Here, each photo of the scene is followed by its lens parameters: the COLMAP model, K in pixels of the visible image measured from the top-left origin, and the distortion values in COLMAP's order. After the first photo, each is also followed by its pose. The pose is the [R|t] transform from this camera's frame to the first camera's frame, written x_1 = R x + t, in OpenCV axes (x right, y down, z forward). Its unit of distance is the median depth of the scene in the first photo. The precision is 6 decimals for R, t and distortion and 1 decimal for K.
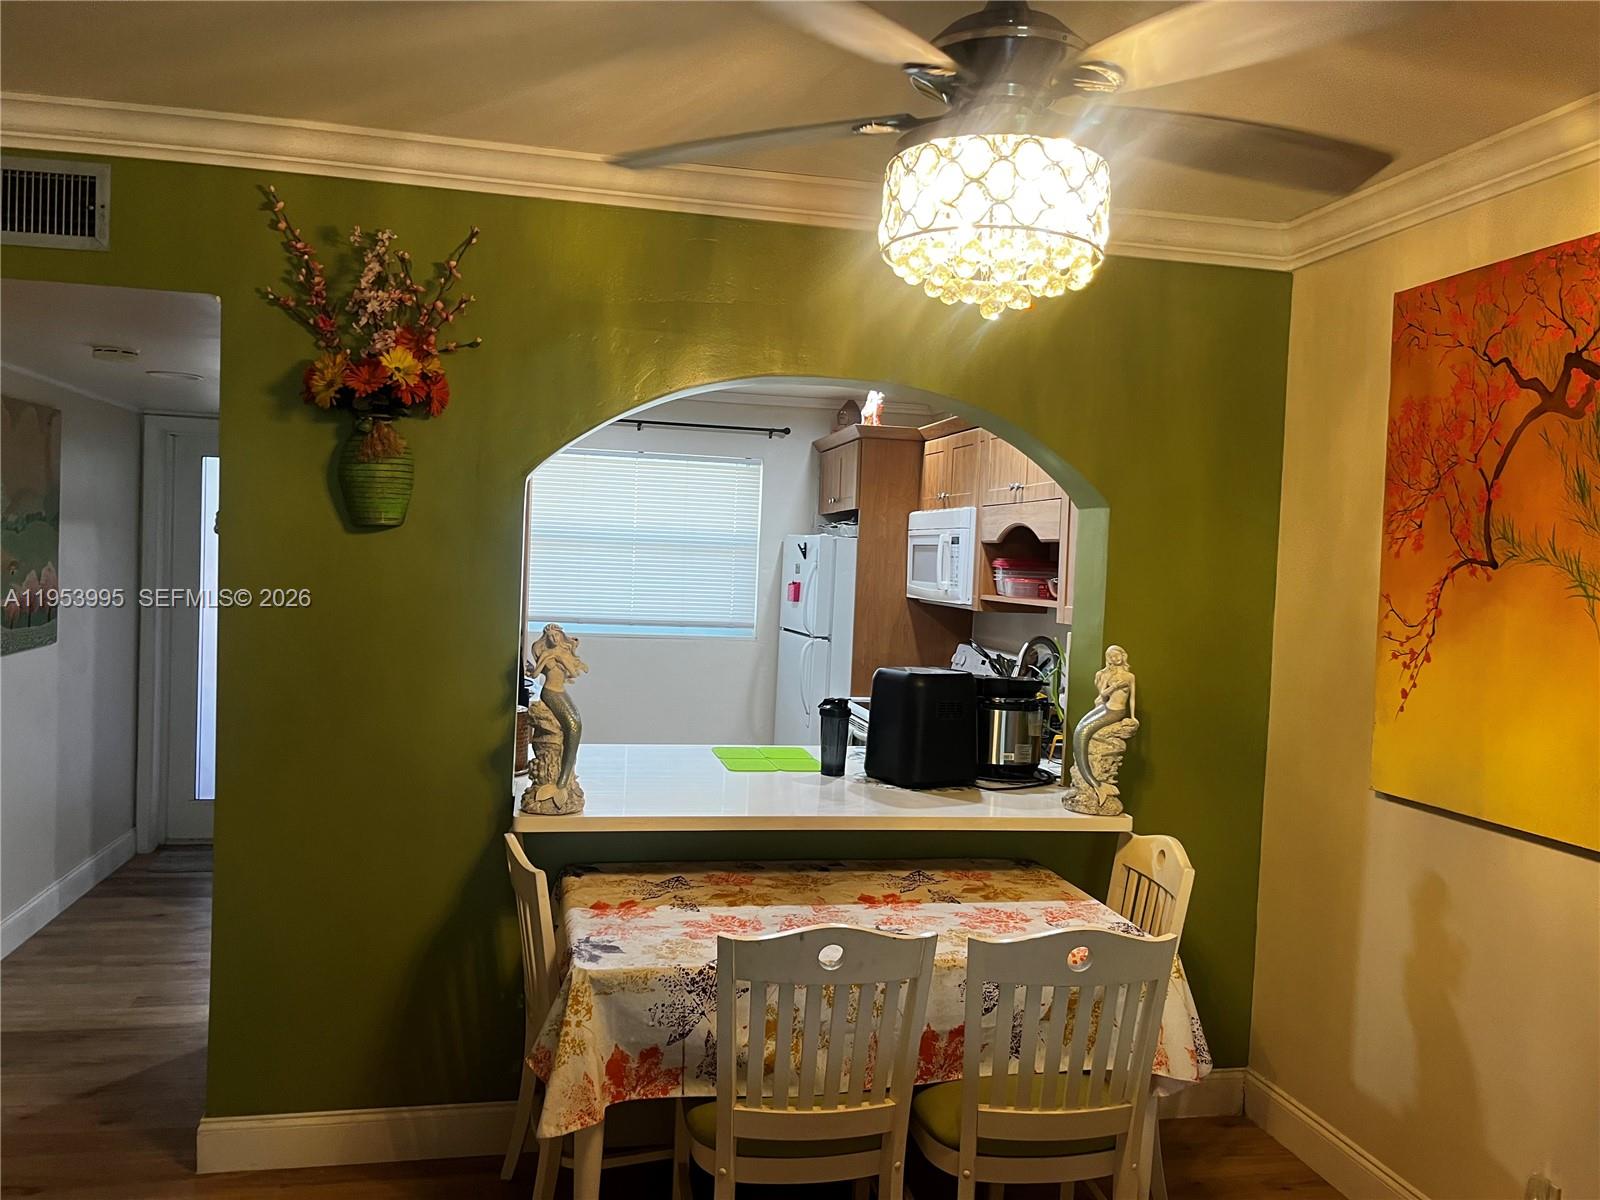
lens RADIAL K [[1214.7, 0, 797.5], [0, 1214.7, 601.7], [0, 0, 1]] dist [0.006484, 0.000490]
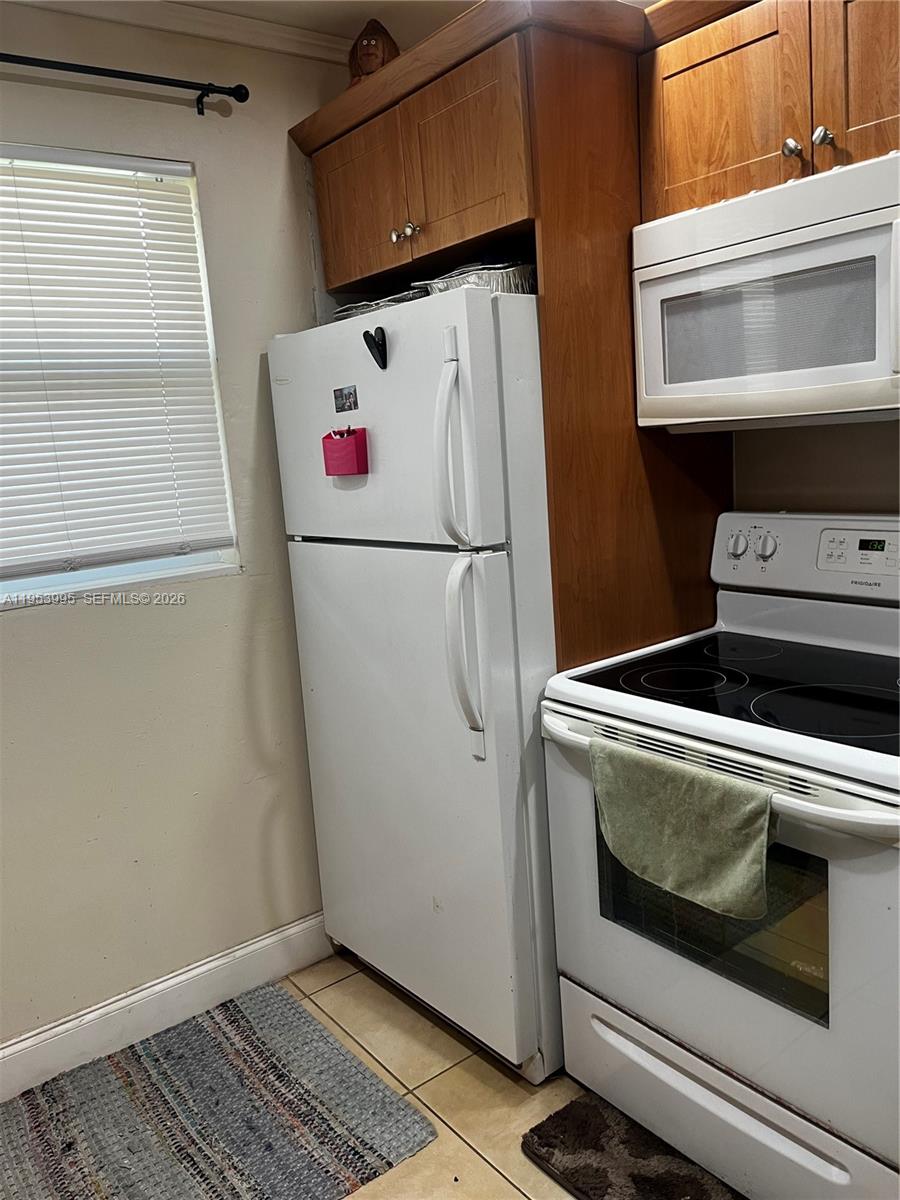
lens RADIAL K [[911.0, 0, 450.5], [0, 911.0, 598.4], [0, 0, 1]] dist [0.006484, 0.000490]
pose [[0.895806, -0.188739, 0.402379, -0.112463], [0.132416, 0.977575, 0.163745, -0.005735], [-0.424261, -0.093402, 0.900710, 0.679043]]
